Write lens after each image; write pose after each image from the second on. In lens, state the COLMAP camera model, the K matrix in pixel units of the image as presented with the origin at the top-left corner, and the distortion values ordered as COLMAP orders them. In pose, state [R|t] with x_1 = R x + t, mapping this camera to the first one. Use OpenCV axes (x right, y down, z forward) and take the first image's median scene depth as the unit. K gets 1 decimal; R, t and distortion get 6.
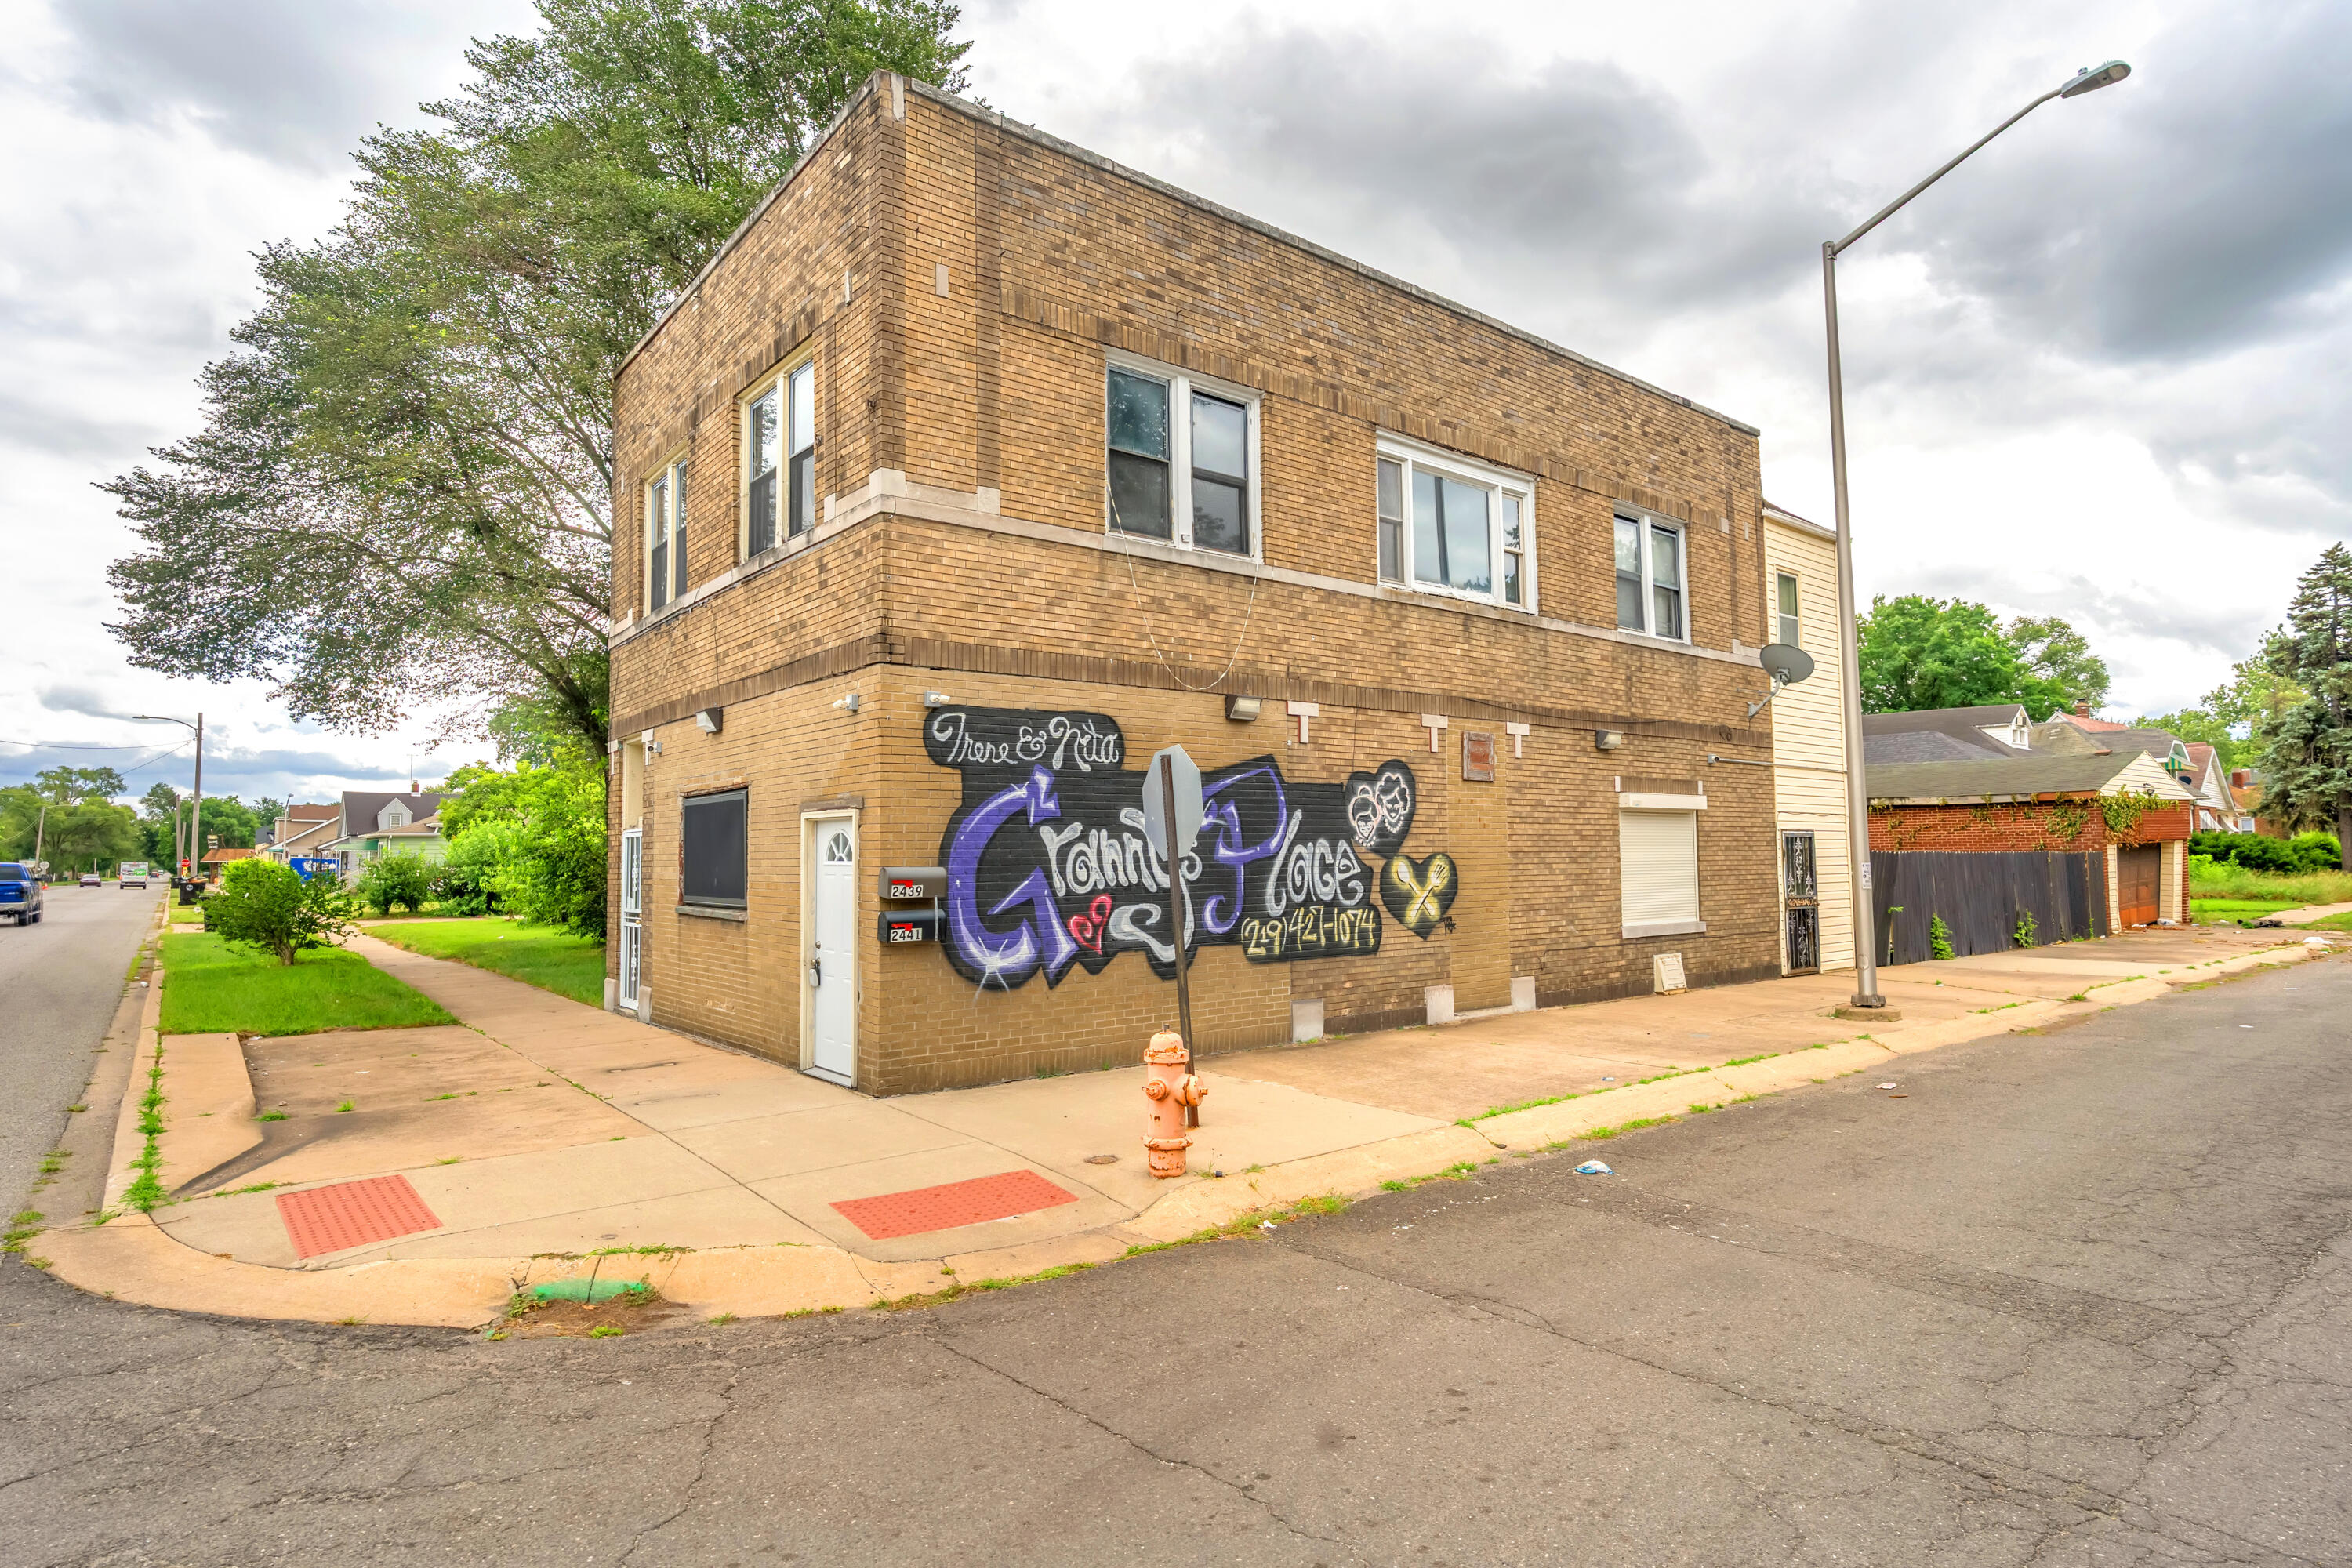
lens RADIAL K [[1255.7, 0, 1183.4], [0, 1255.7, 782.4], [0, 0, 1]] dist [-0.004400, -0.000105]
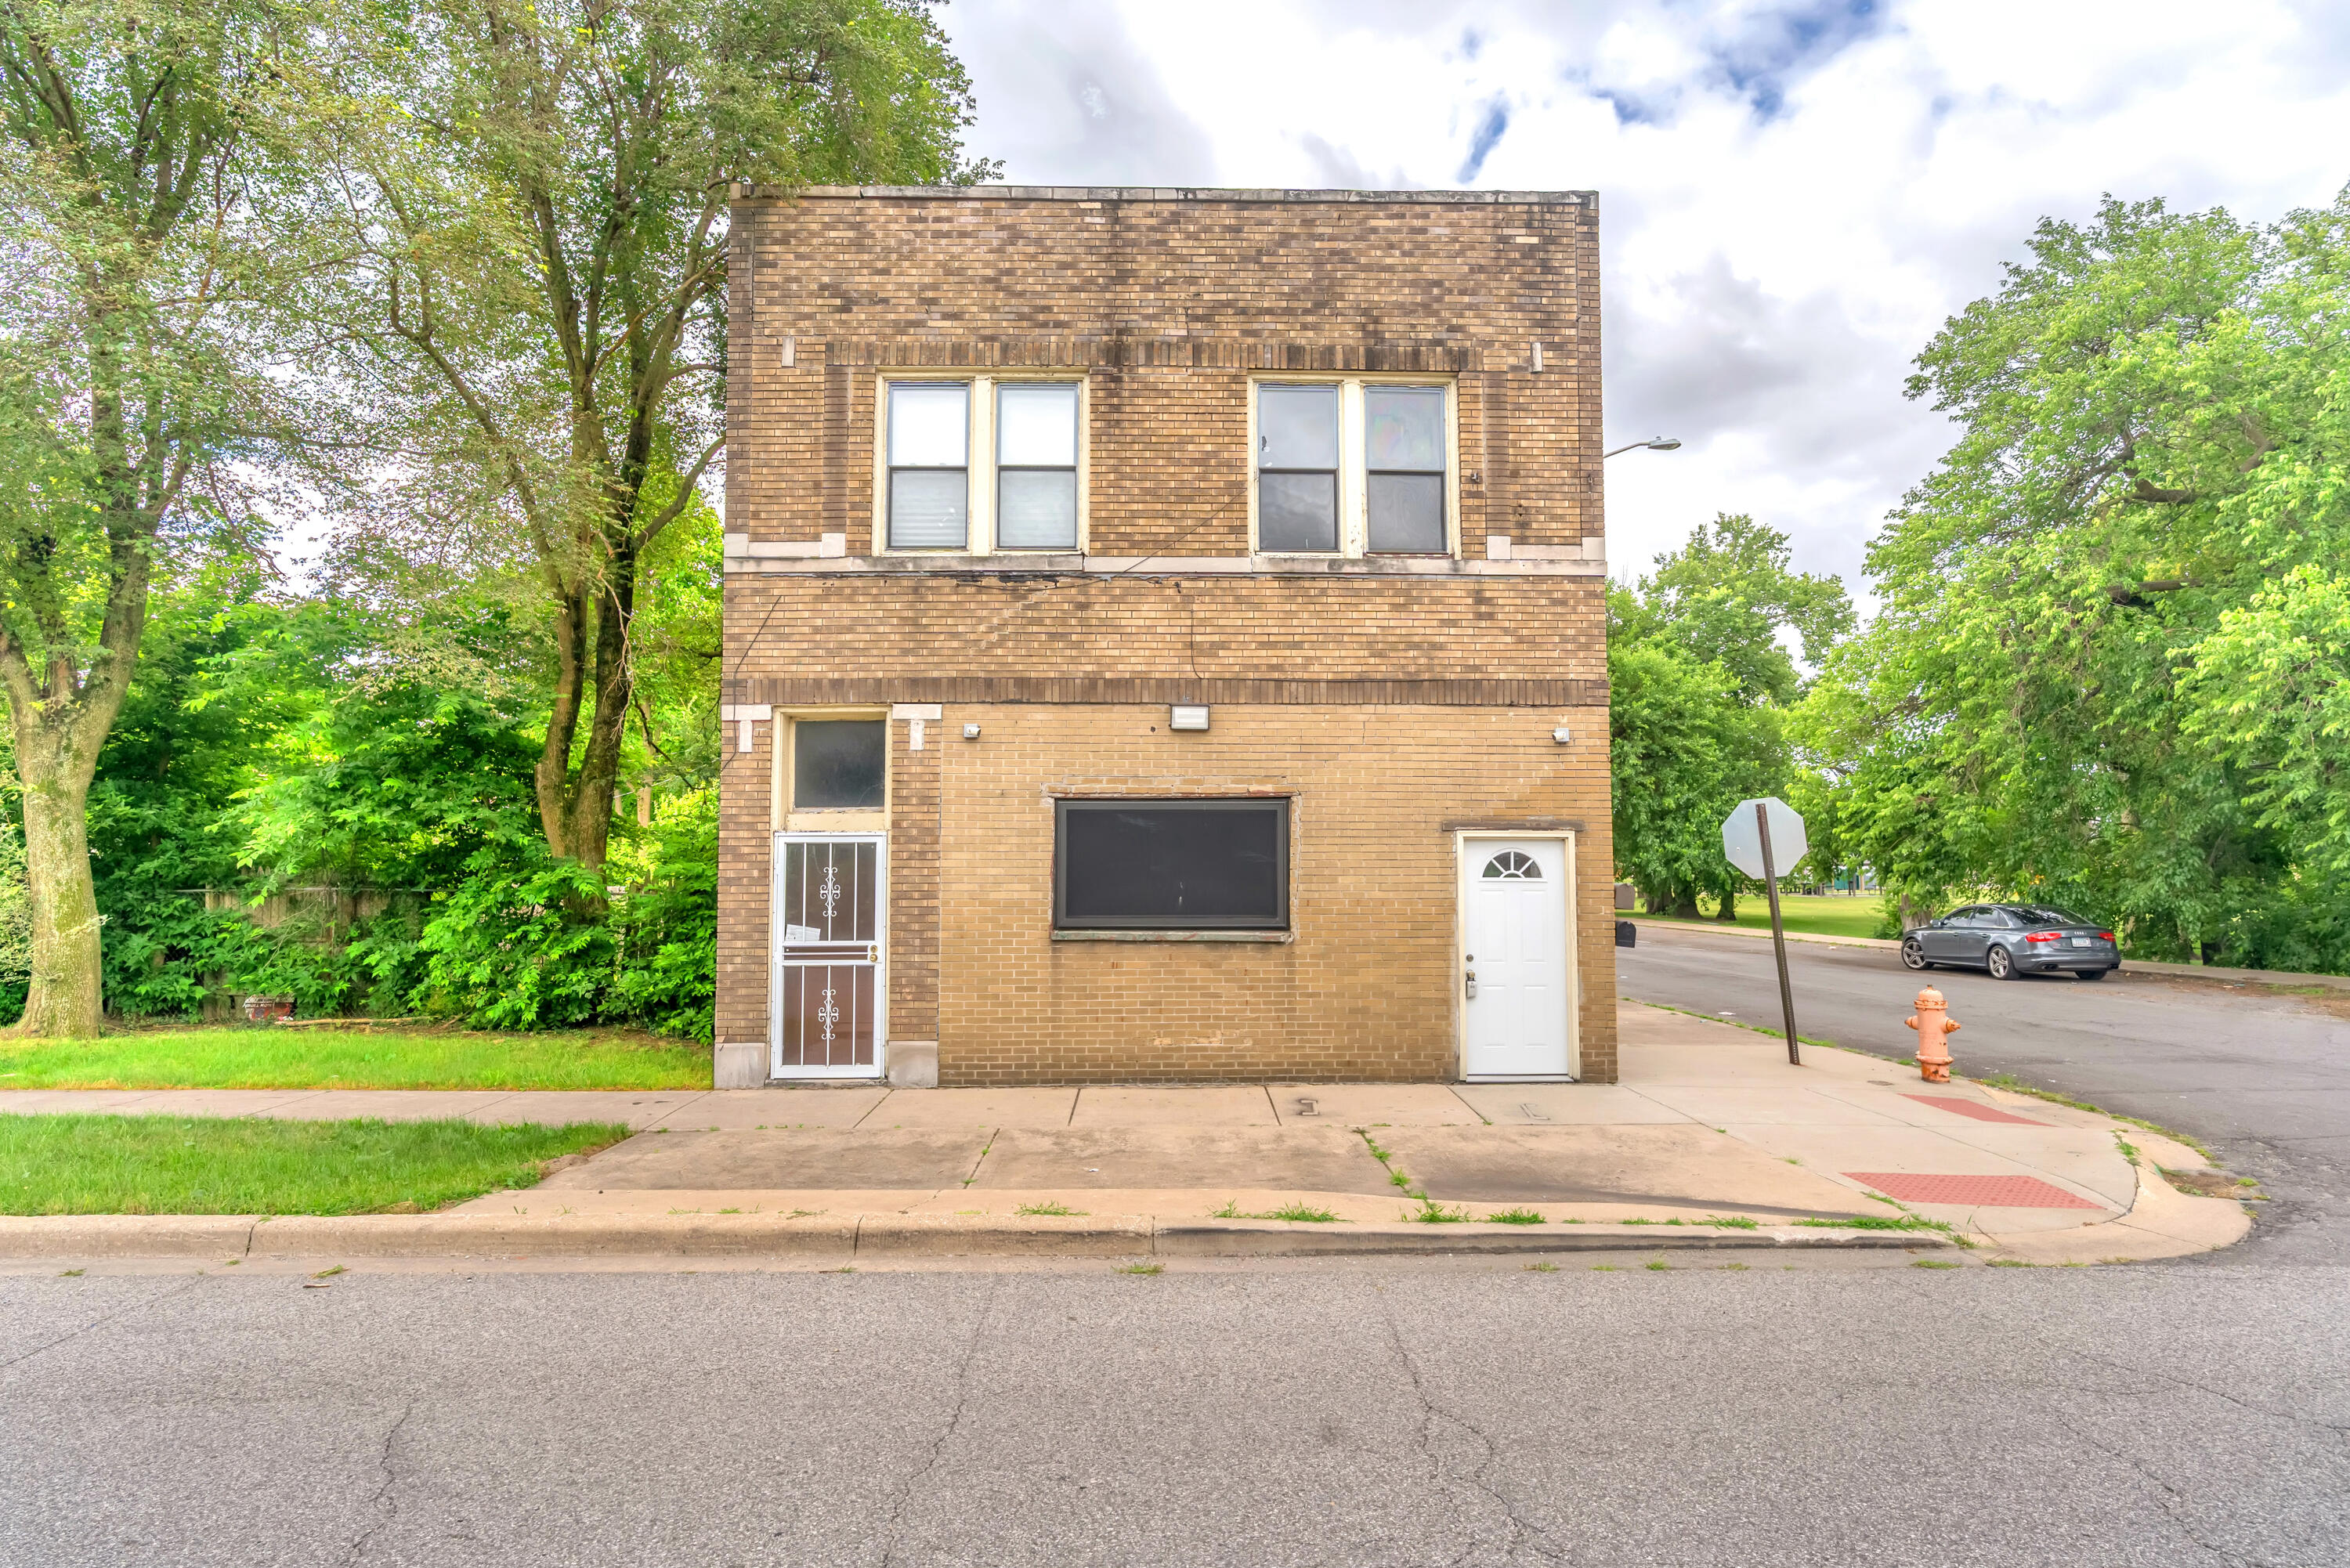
lens RADIAL K [[1254.6, 0, 1107.6], [0, 1254.6, 789.3], [0, 0, 1]] dist [-0.004400, -0.000105]
pose [[0.611555, 0.066098, 0.788436, -1.130538], [-0.052700, 0.997694, -0.042764, 0.043274], [-0.789445, -0.015398, 0.613628, 0.518915]]
